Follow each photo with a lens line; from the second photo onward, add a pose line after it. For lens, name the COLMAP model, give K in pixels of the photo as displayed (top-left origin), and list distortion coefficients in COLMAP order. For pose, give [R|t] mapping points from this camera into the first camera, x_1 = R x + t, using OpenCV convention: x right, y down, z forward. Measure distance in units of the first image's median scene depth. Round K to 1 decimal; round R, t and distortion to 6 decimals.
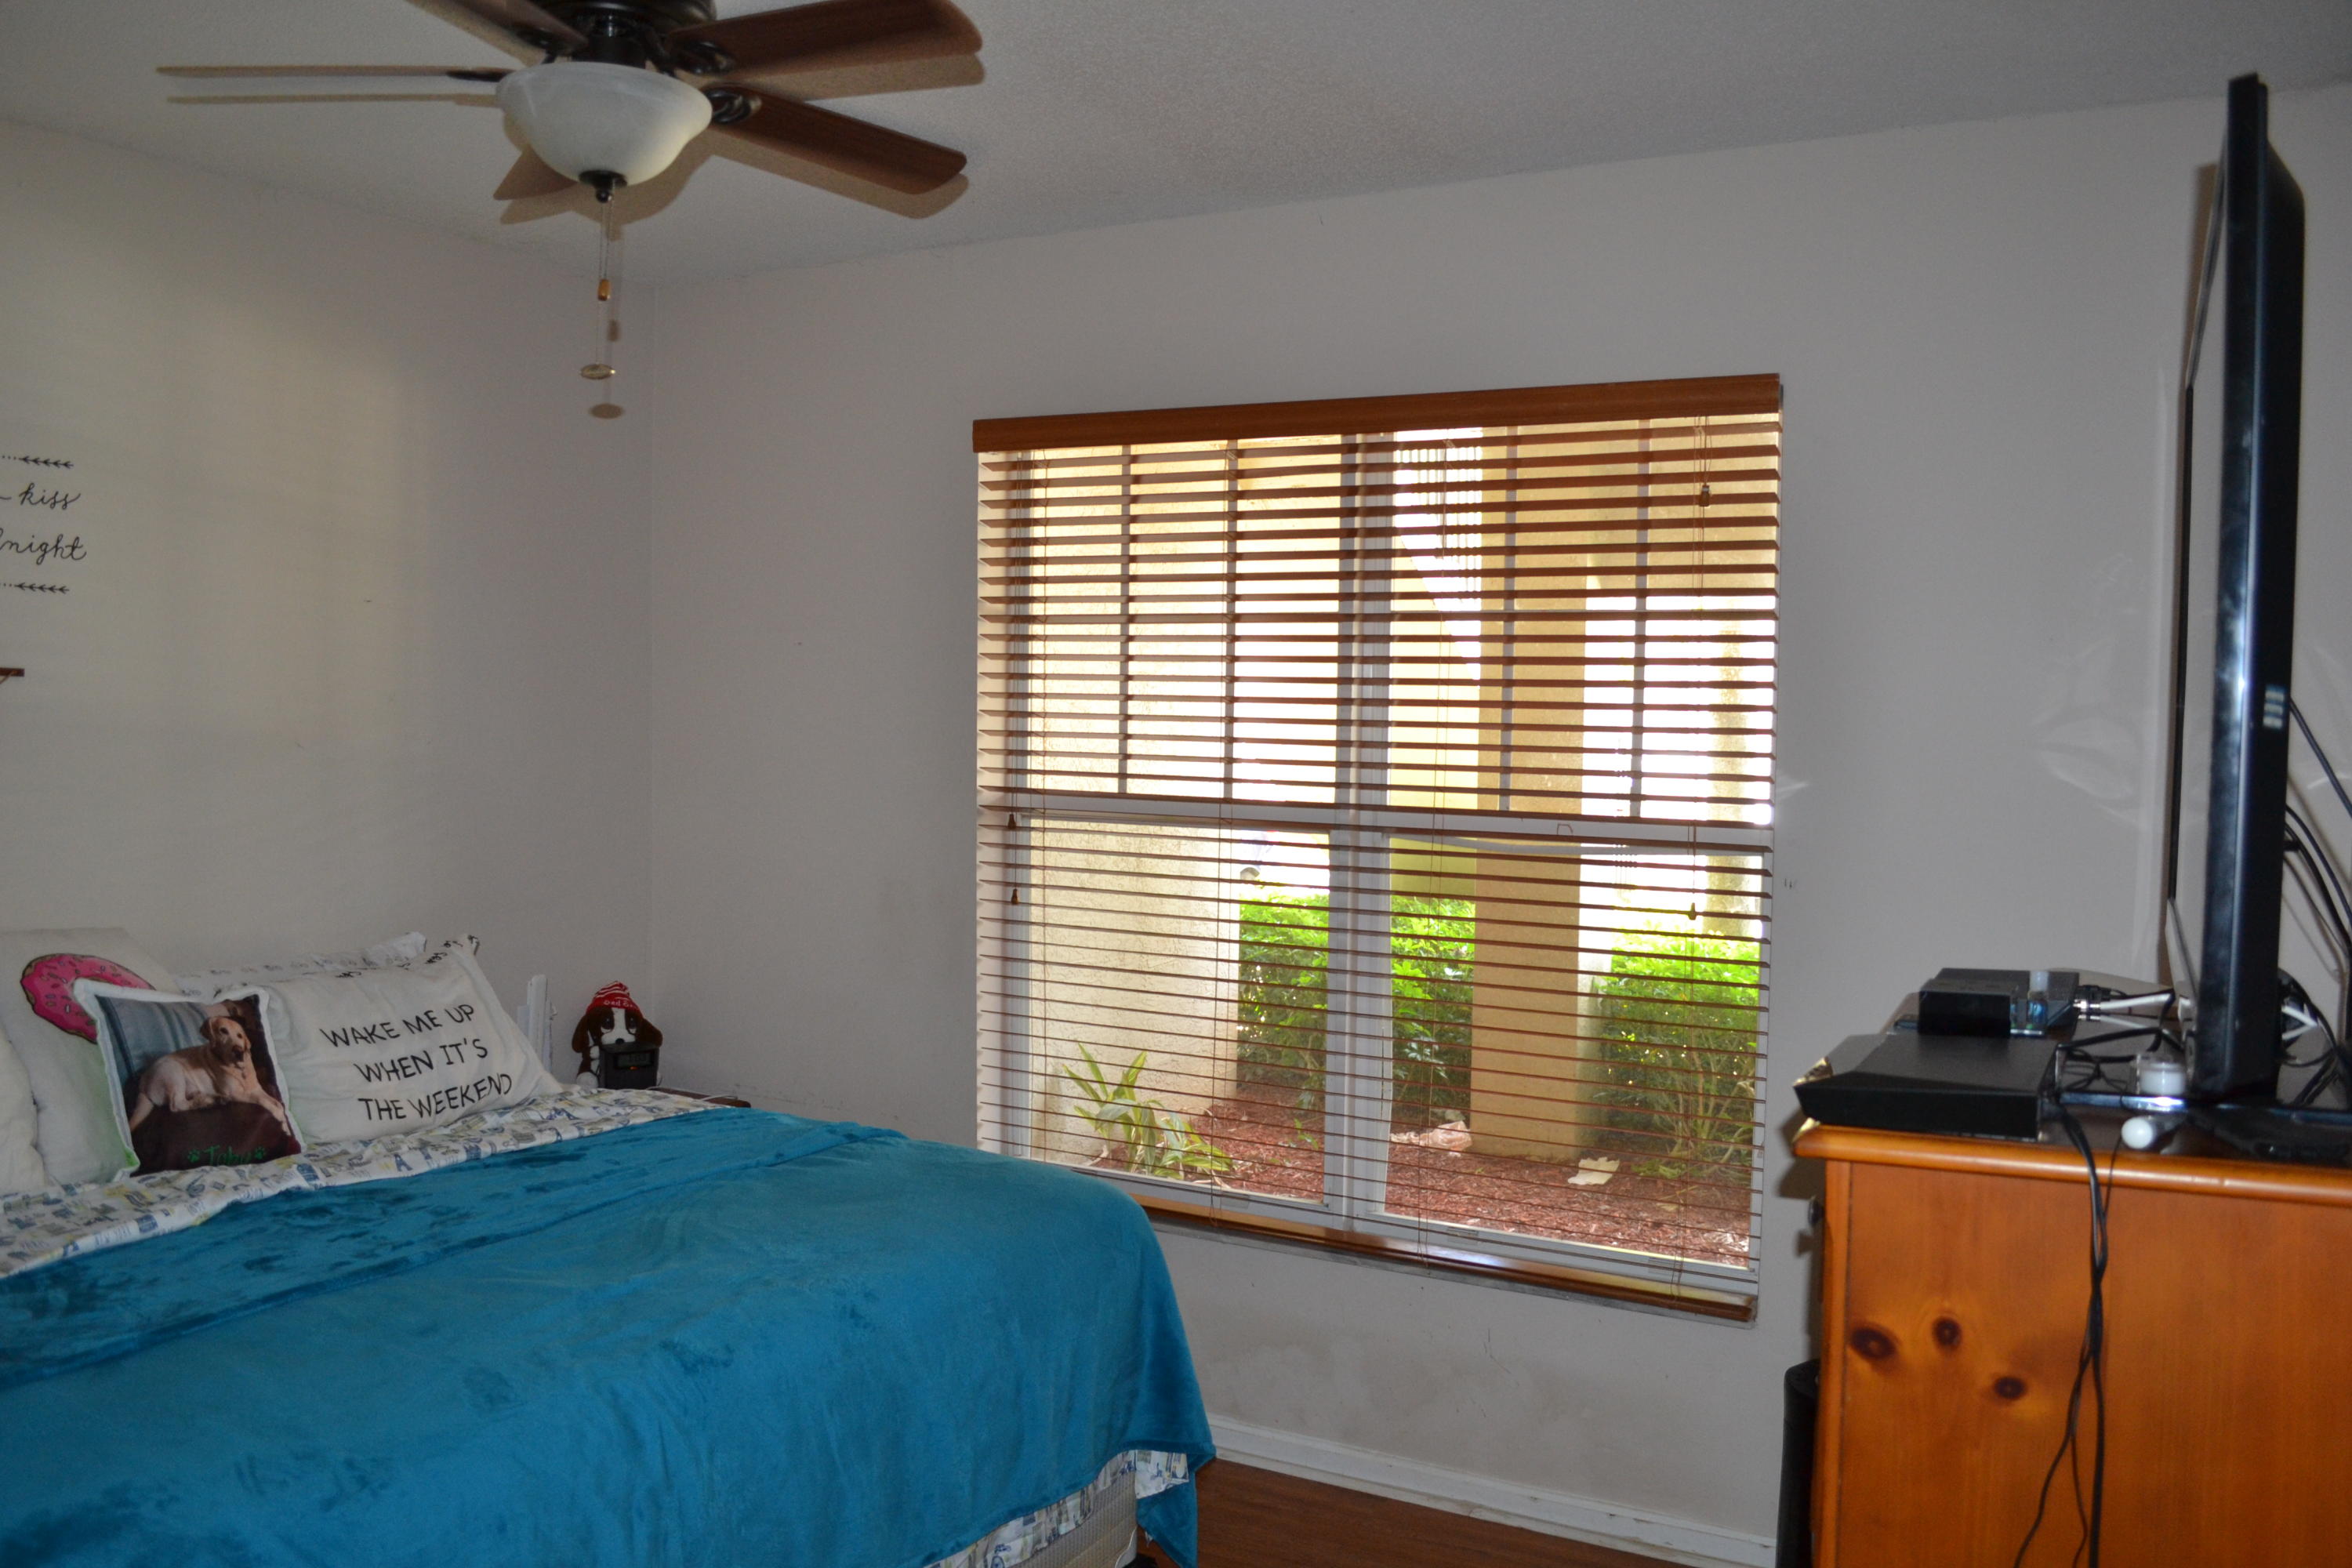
lens RADIAL K [[1872.5, 0, 1189.4], [0, 1872.5, 796.3], [0, 0, 1]] dist [-0.085093, 0.012929]
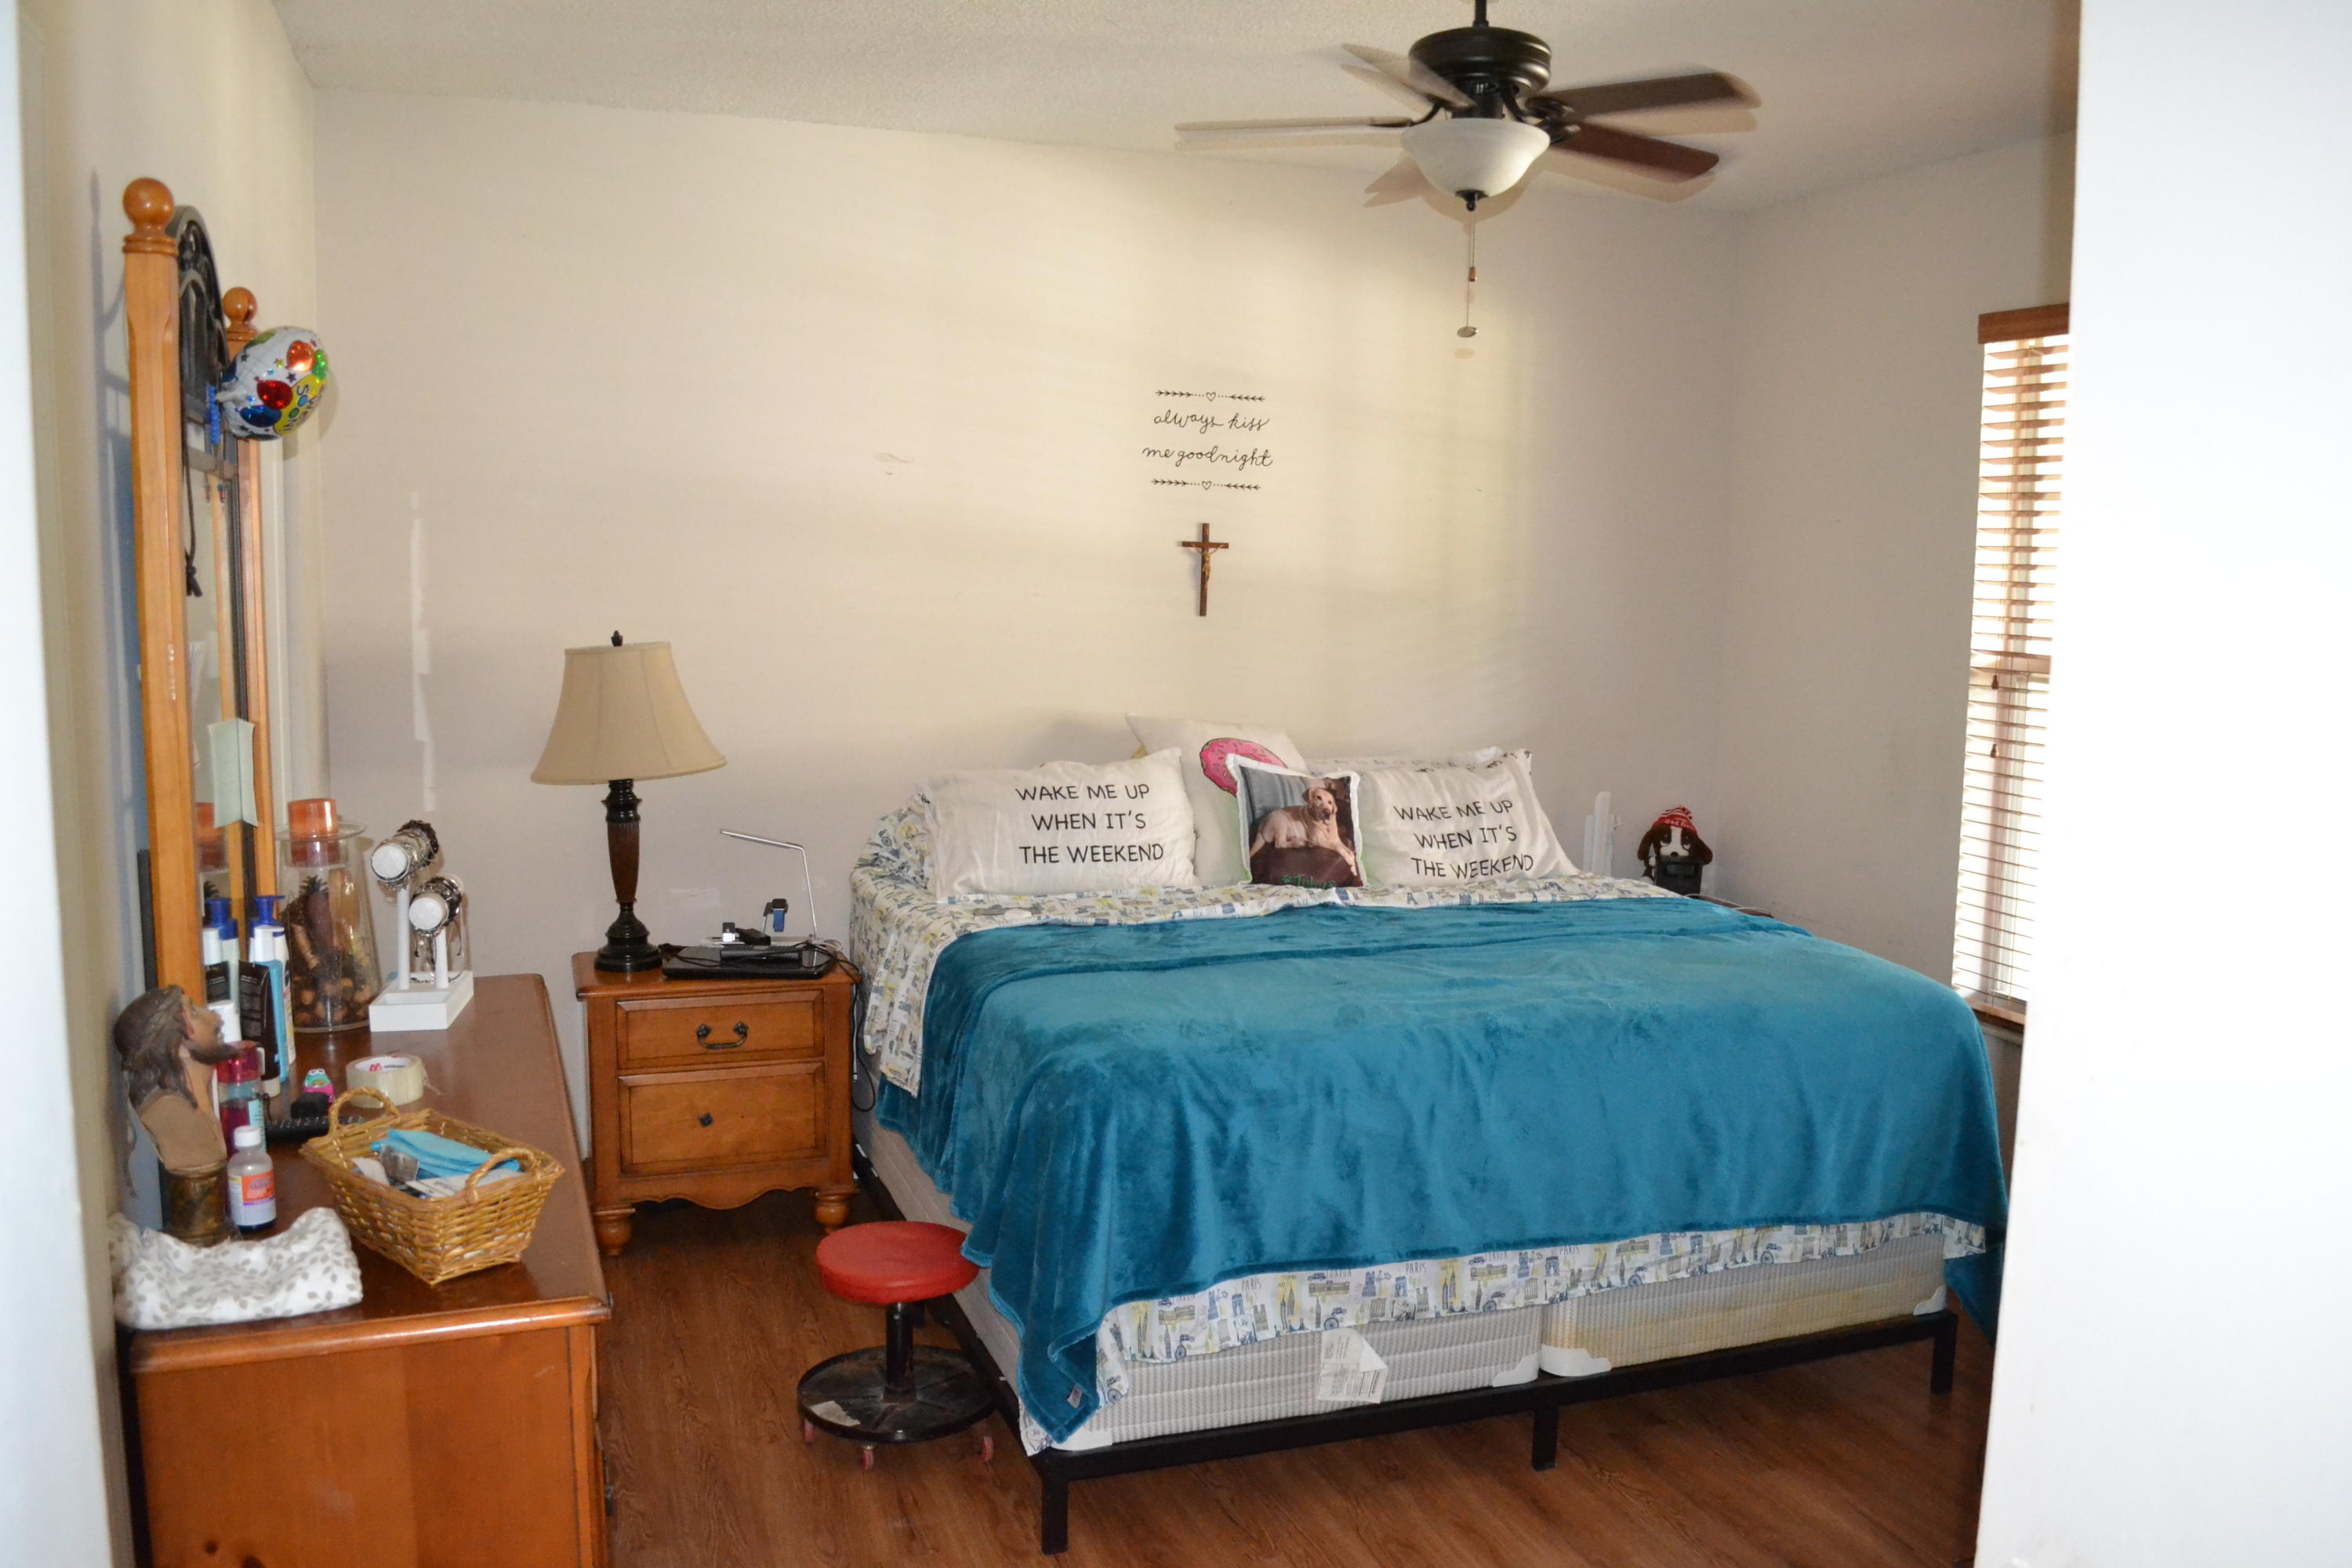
lens RADIAL K [[1872.5, 0, 1189.4], [0, 1872.5, 796.3], [0, 0, 1]] dist [-0.085093, 0.012929]
pose [[0.758989, 0.077122, -0.646519, 0.329566], [-0.034701, 0.996340, 0.078113, 0.016178], [0.650178, -0.036852, 0.758888, -0.169395]]
